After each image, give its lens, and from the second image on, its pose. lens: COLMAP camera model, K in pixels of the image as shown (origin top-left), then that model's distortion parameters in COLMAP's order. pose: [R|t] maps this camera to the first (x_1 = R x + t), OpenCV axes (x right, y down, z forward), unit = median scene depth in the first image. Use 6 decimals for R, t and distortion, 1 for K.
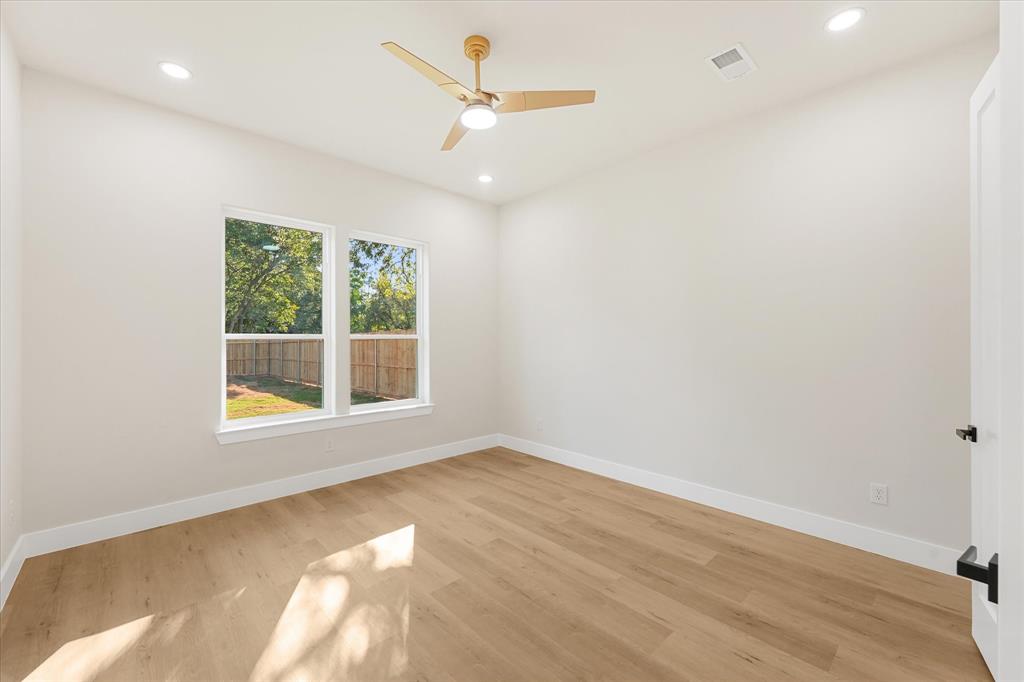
lens RADIAL K [[410.3, 0, 508.2], [0, 410.3, 337.5], [0, 0, 1]] dist [0.001715, -0.000118]
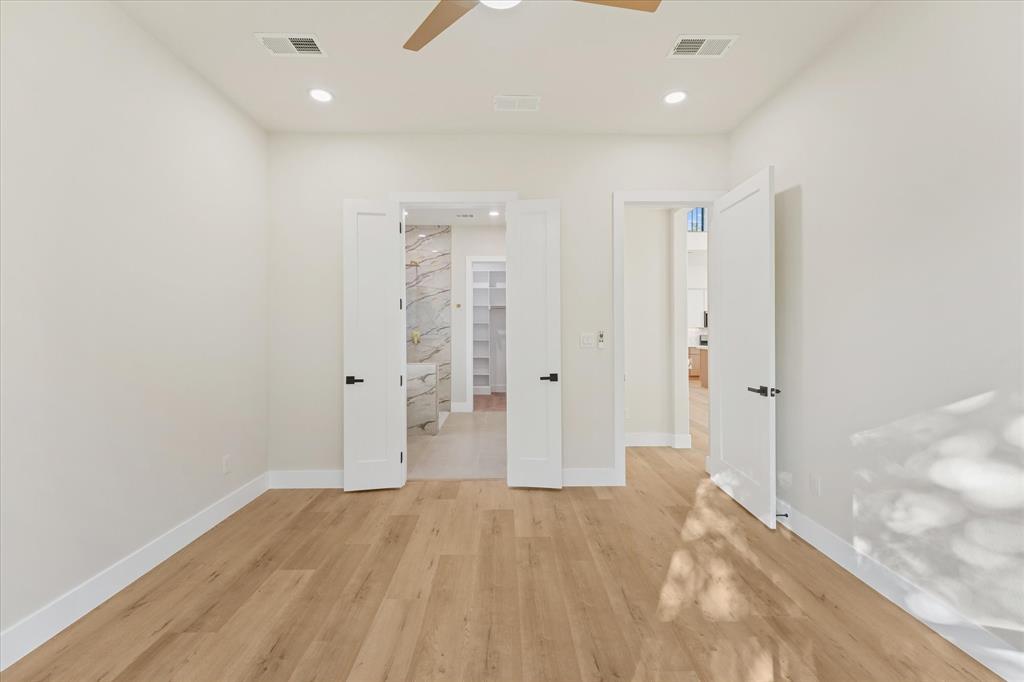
lens RADIAL K [[410.3, 0, 508.2], [0, 410.3, 337.5], [0, 0, 1]] dist [0.001715, -0.000118]
pose [[-0.737668, -0.009771, 0.675093, -0.496984], [0.002031, 0.999859, 0.016690, 0.006936], [-0.675160, 0.013683, -0.737544, 1.438086]]
